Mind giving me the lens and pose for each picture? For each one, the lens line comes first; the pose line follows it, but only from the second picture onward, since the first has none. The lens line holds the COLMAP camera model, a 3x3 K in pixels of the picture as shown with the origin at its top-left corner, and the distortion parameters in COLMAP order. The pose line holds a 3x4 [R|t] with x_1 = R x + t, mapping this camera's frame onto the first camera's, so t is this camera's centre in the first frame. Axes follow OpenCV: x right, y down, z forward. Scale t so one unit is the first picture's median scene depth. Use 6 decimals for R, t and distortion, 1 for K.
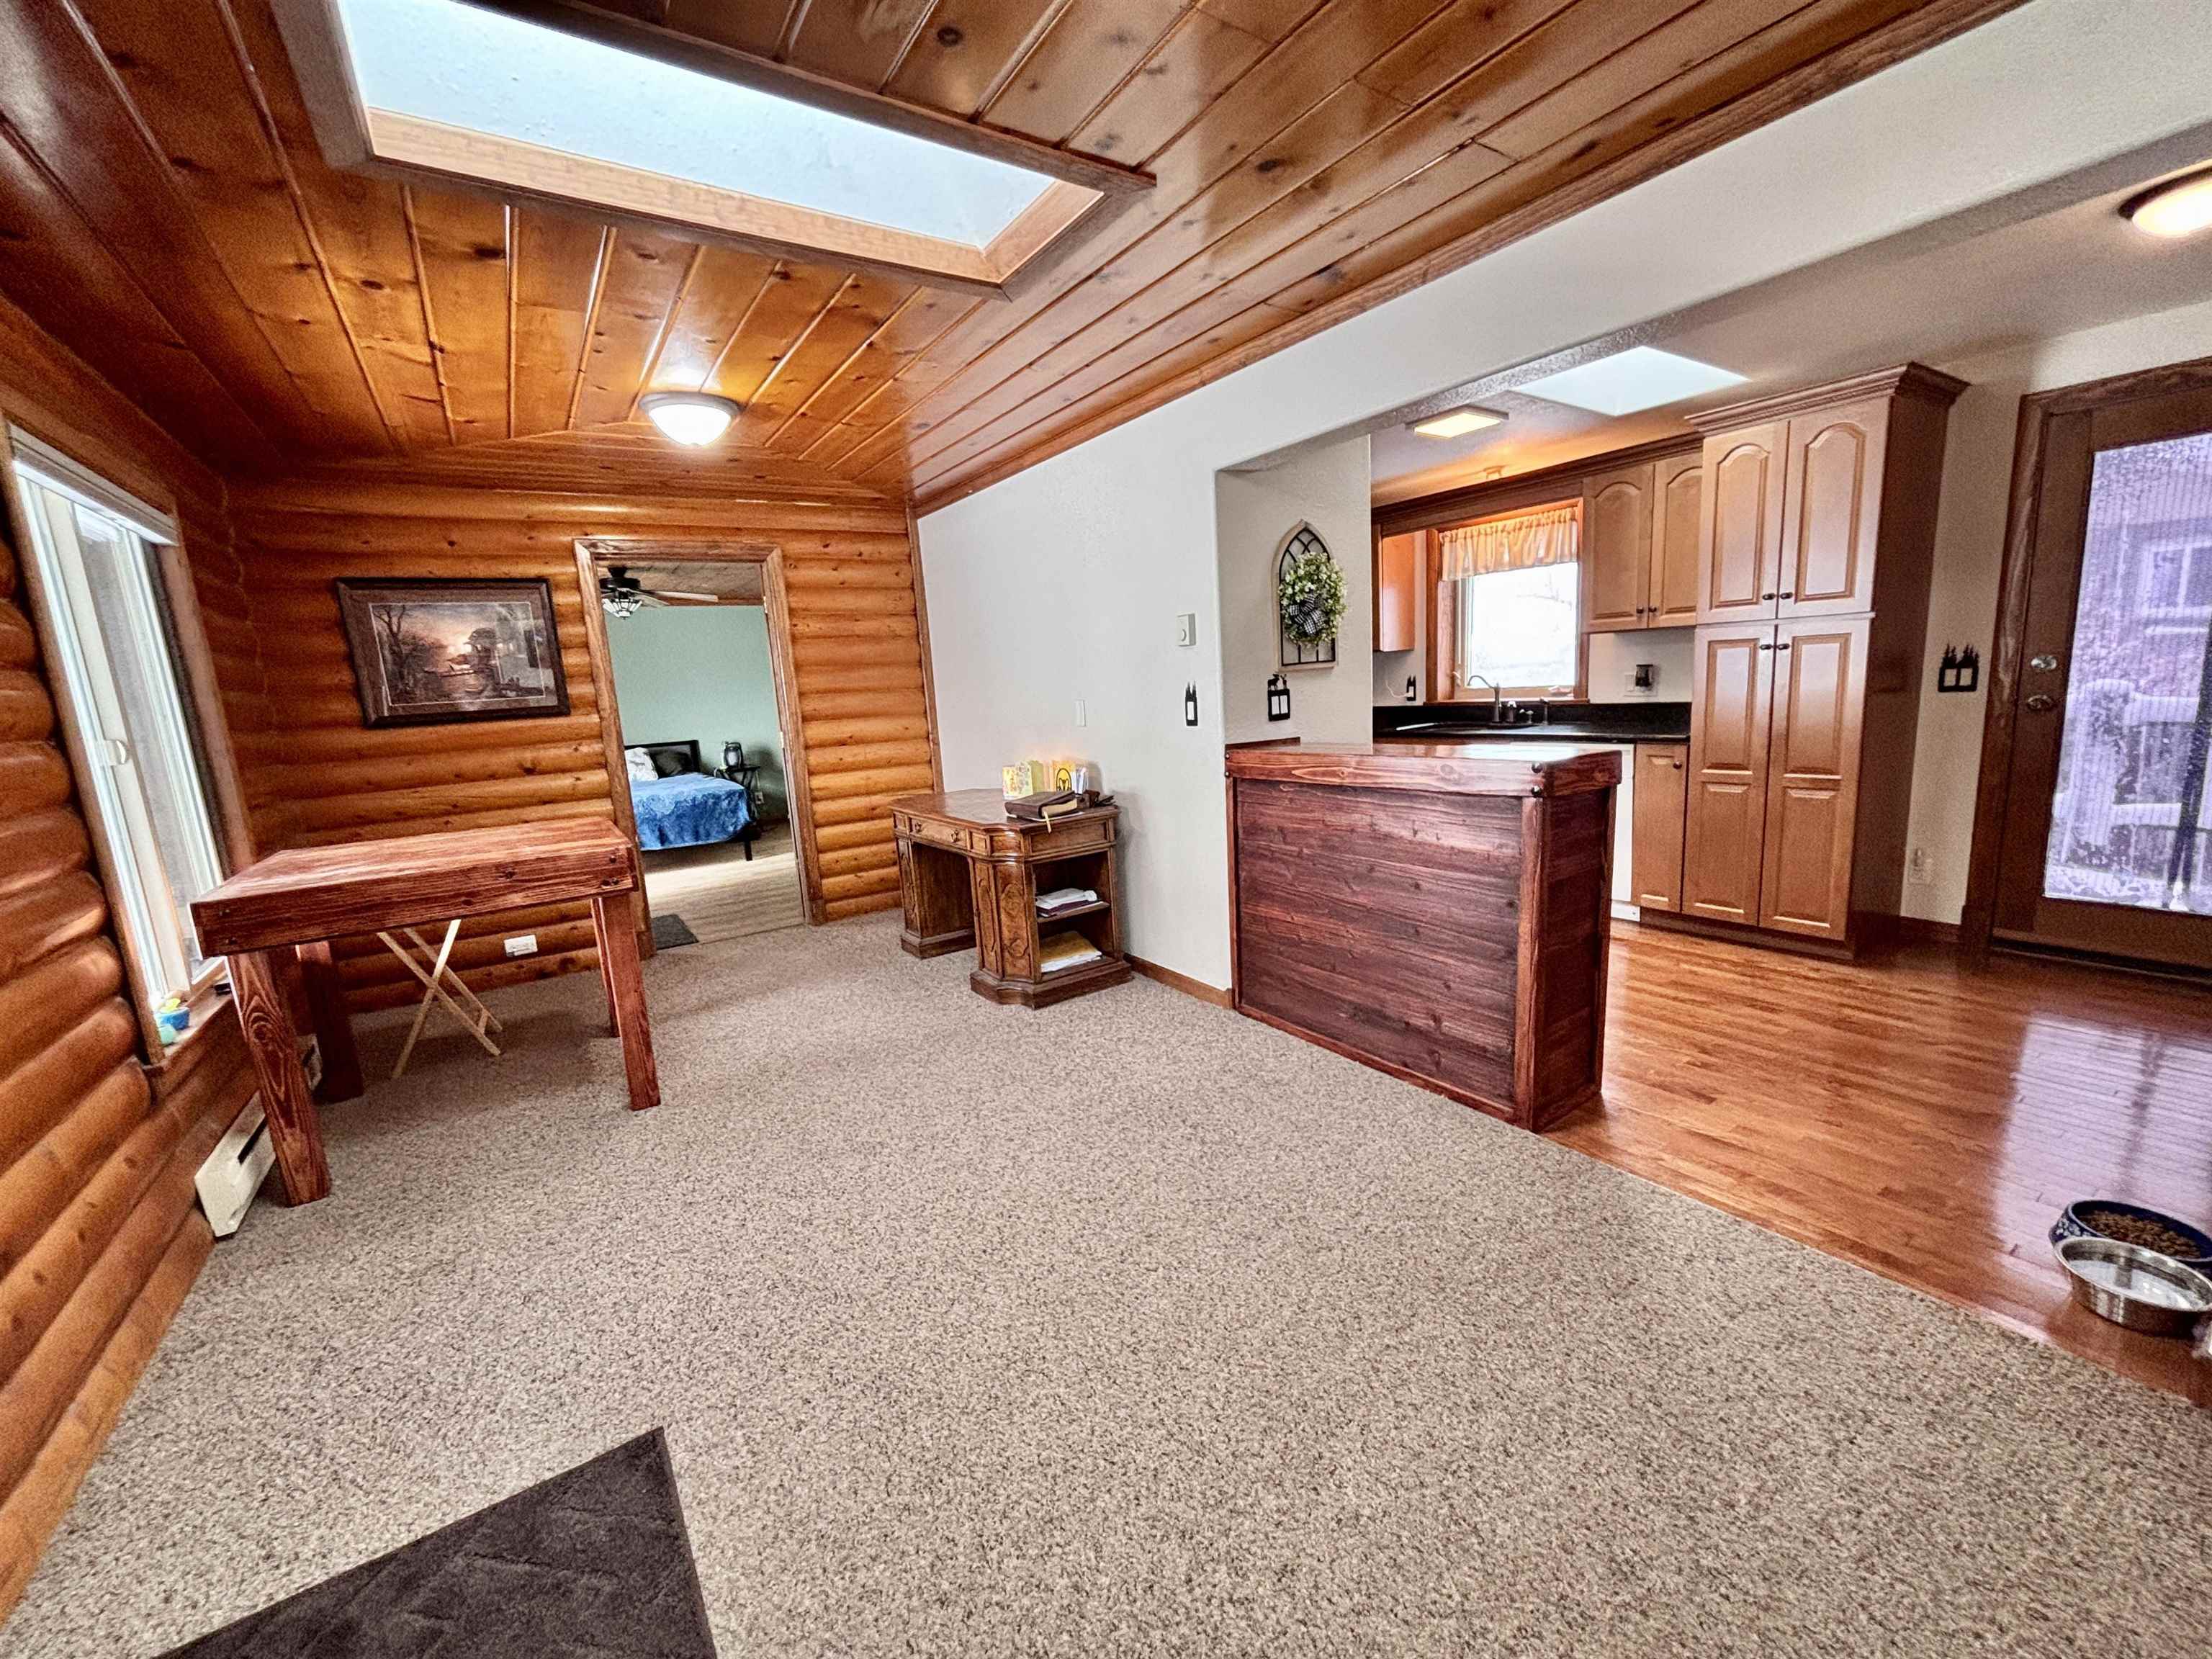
lens RADIAL K [[892.3, 0, 1109.6], [0, 892.3, 837.9], [0, 0, 1]] dist [0.002220, 0.000012]
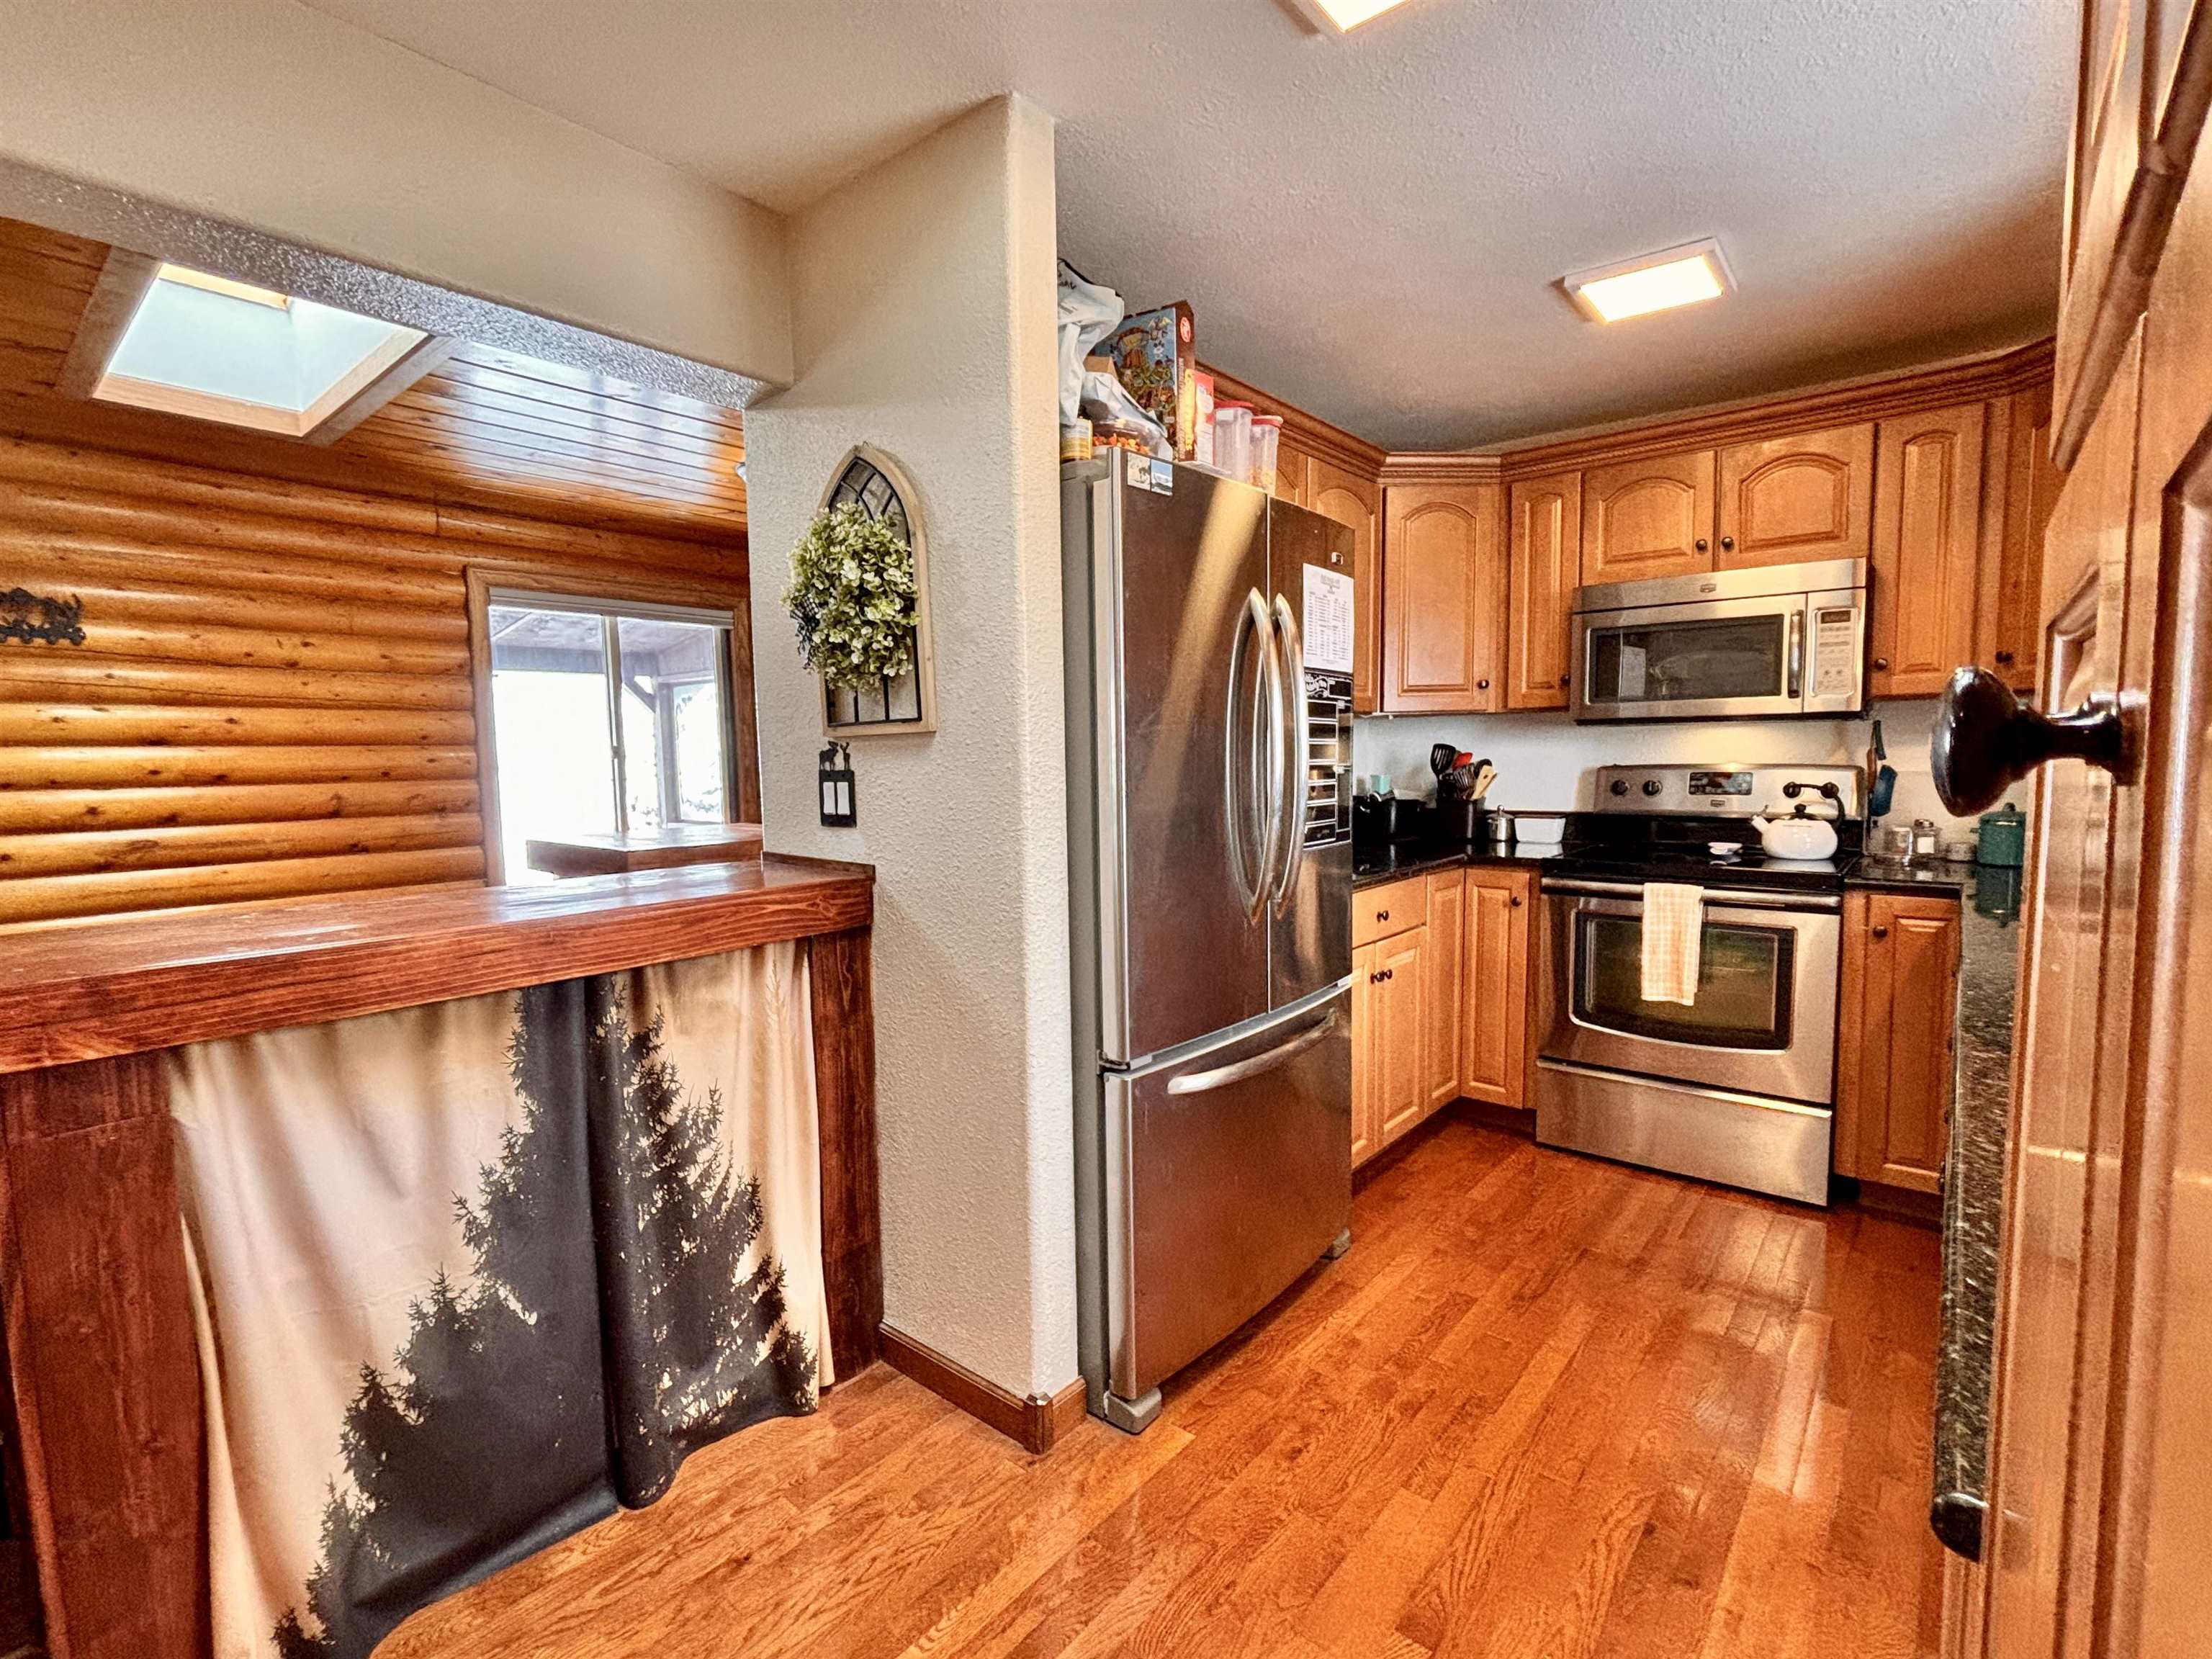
lens RADIAL K [[1023.9, 0, 1110.0], [0, 1023.9, 839.9], [0, 0, 1]] dist [-0.000192, 0.000100]
pose [[0.275531, 0.143872, -0.950465, 0.838307], [-0.172349, 0.980109, 0.098397, -0.217273], [0.945716, 0.136700, 0.294847, 0.993221]]
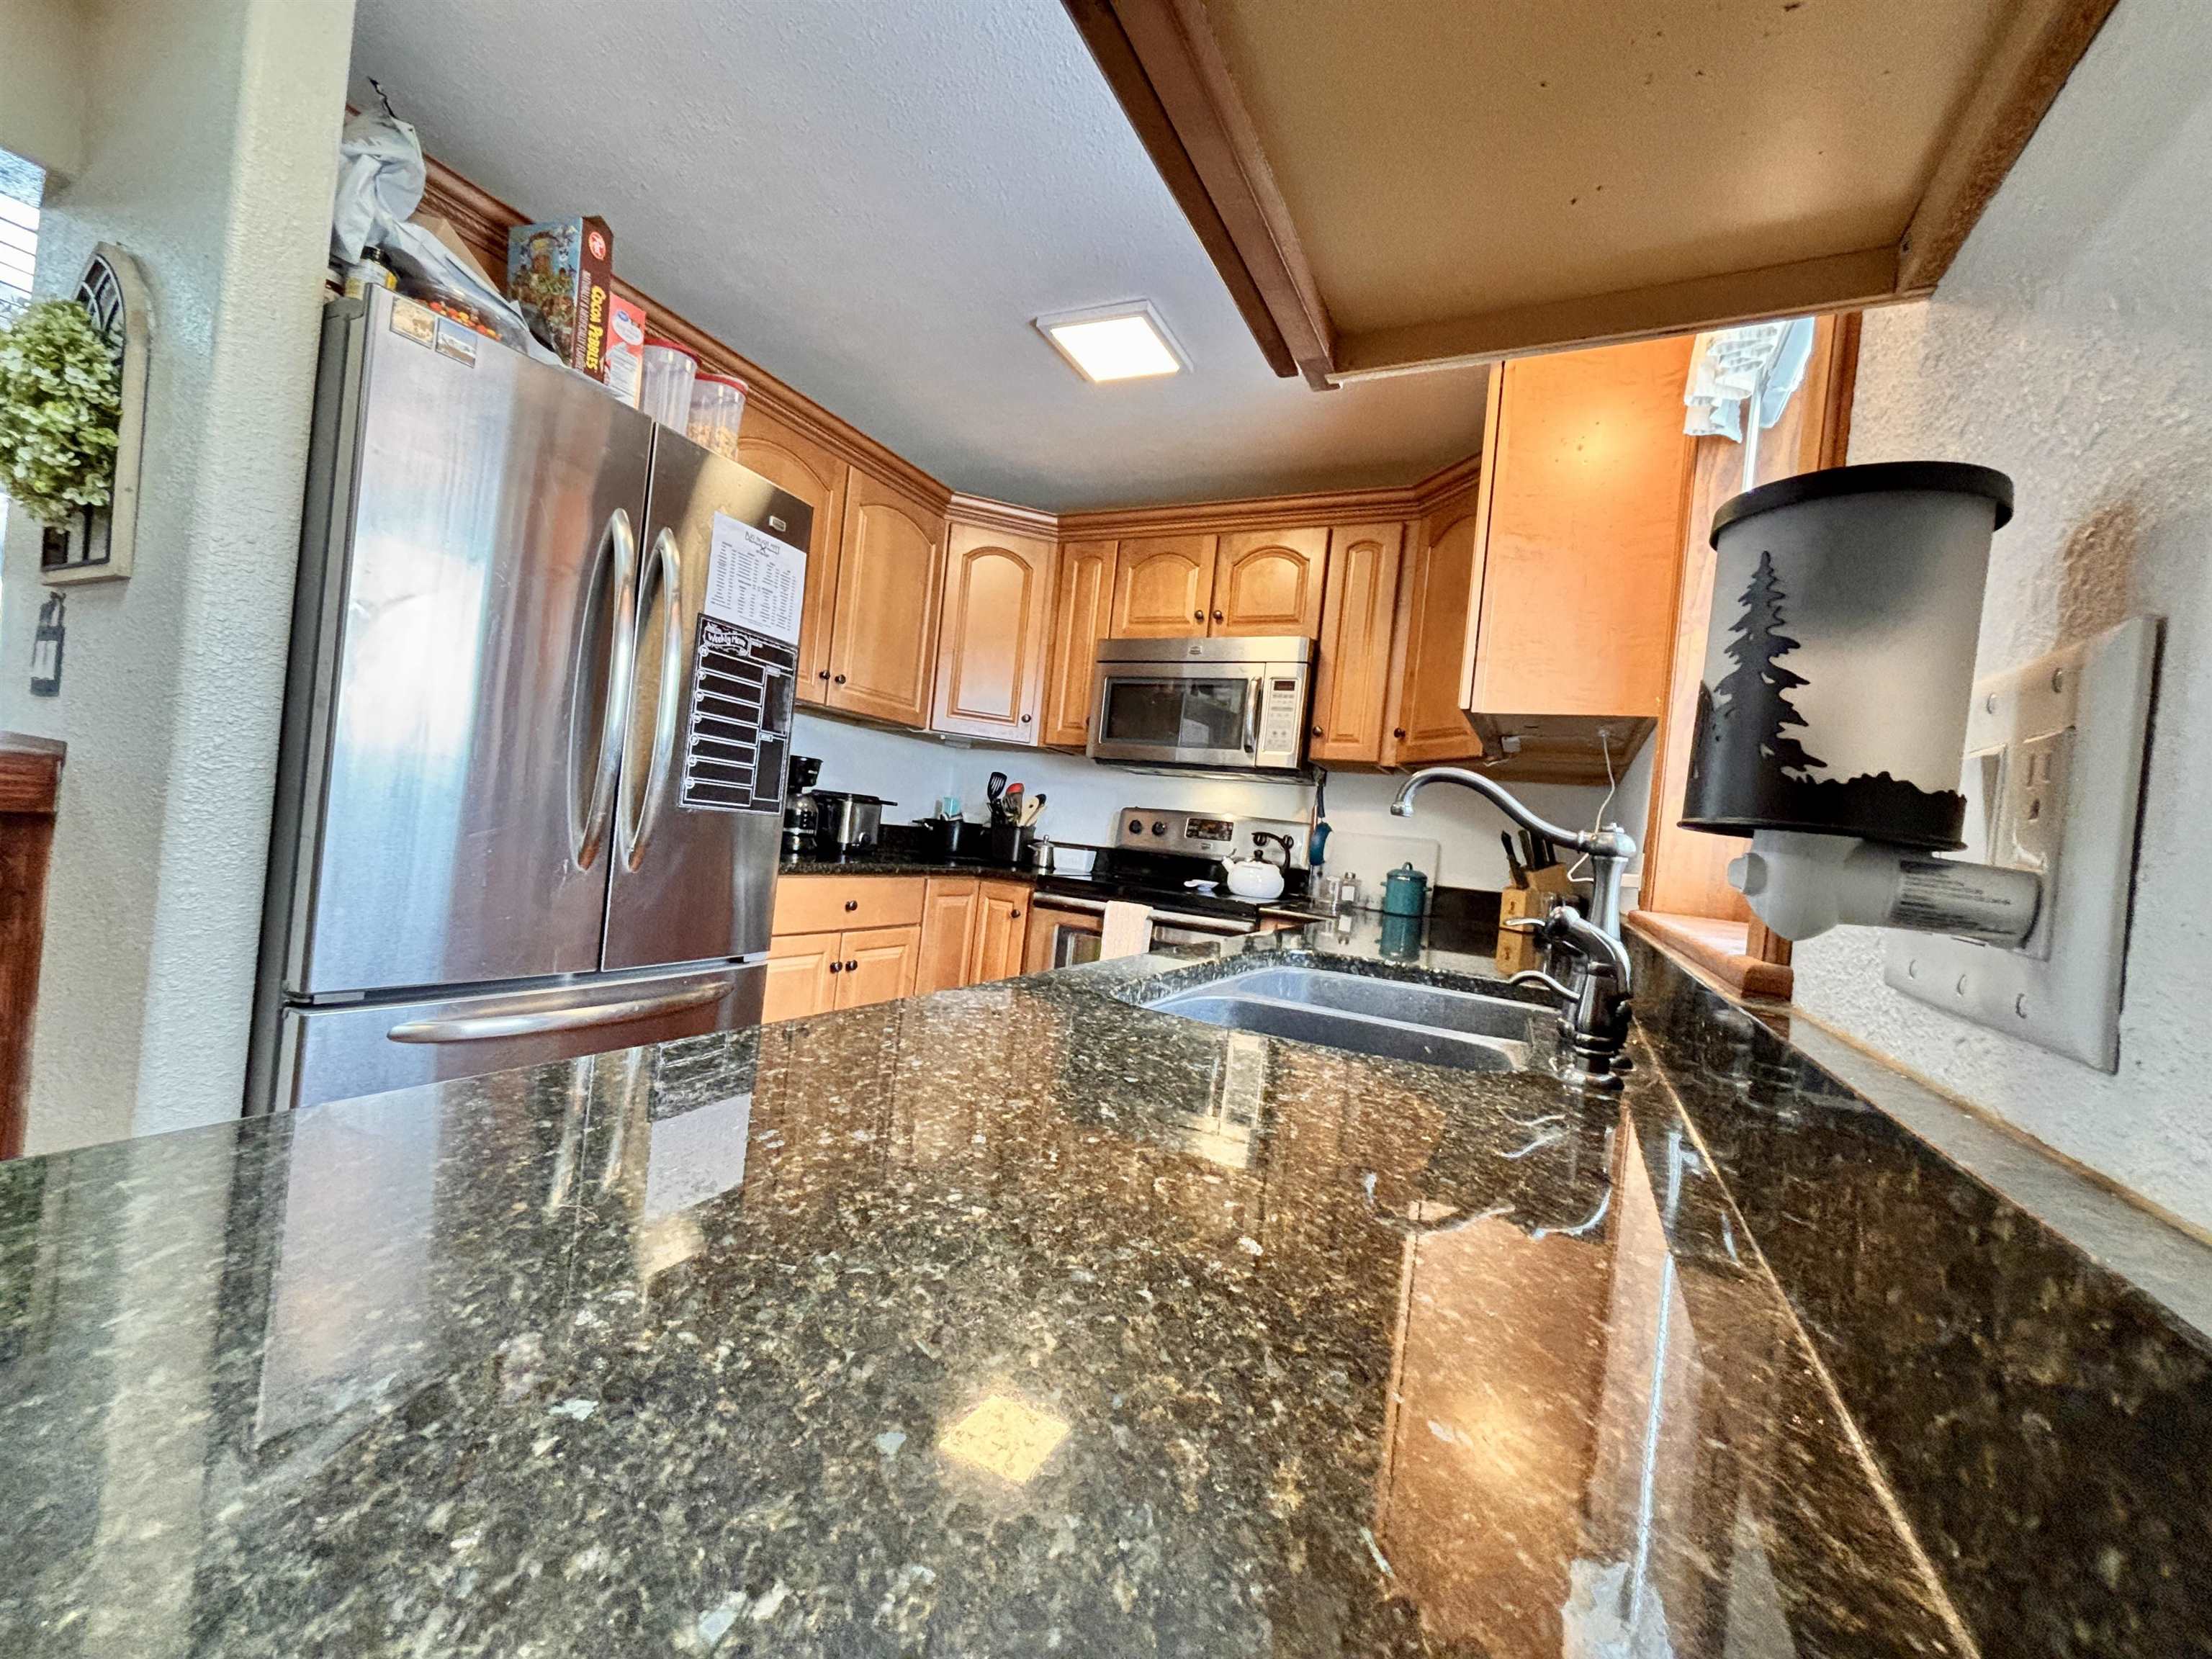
lens RADIAL K [[894.2, 0, 1101.4], [0, 894.2, 830.5], [0, 0, 1]] dist [0.020289, -0.000008]
pose [[0.463920, 0.112201, -0.878743, 0.856676], [-0.289717, 0.956616, -0.030808, -0.209466], [0.837163, 0.268879, 0.476300, 1.263679]]
